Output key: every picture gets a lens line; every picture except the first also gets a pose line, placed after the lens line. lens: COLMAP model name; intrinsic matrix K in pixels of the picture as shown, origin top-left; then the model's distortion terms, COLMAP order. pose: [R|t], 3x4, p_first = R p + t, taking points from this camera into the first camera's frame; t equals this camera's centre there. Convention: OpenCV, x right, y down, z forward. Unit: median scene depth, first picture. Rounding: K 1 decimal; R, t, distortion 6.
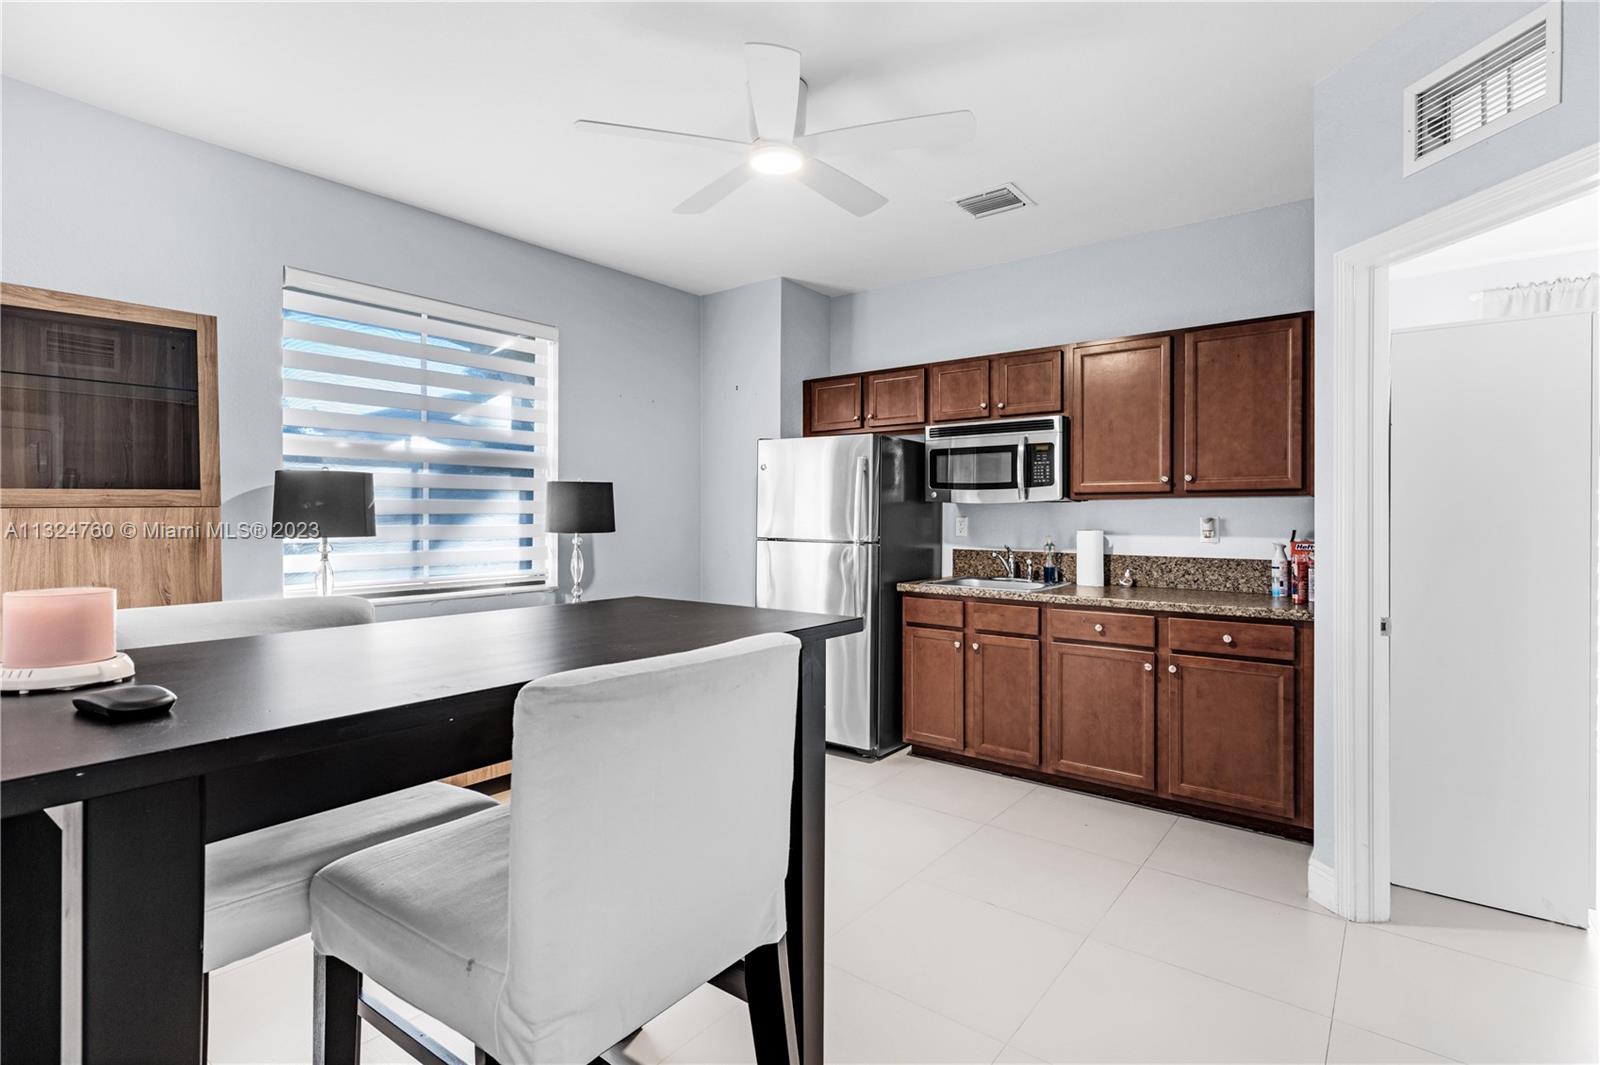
lens RADIAL K [[764.9, 0, 802.9], [0, 764.9, 524.1], [0, 0, 1]] dist [0.001807, 0.000205]
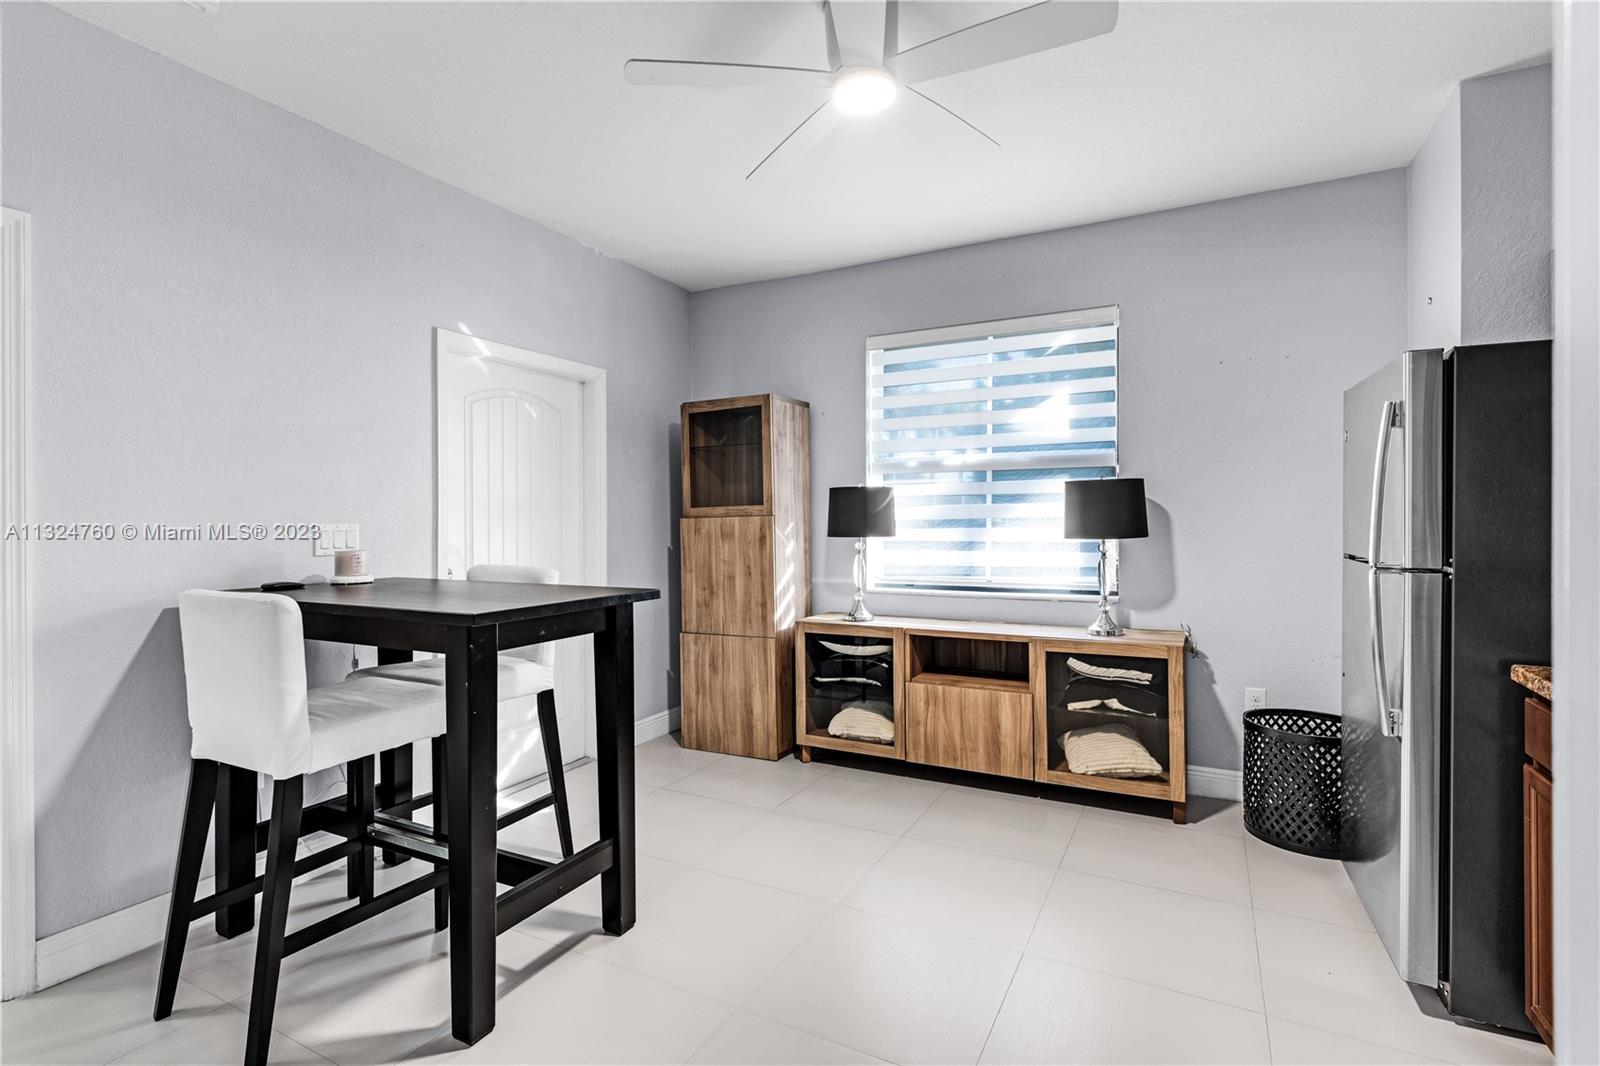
lens RADIAL K [[762.2, 0, 800.2], [0, 762.2, 535.6], [0, 0, 1]] dist [0.003492, 0.000027]
pose [[0.176806, 0.016992, -0.984099, 0.774935], [-0.004367, 0.999855, 0.016479, -0.007467], [0.984236, 0.001383, 0.176855, 0.785030]]
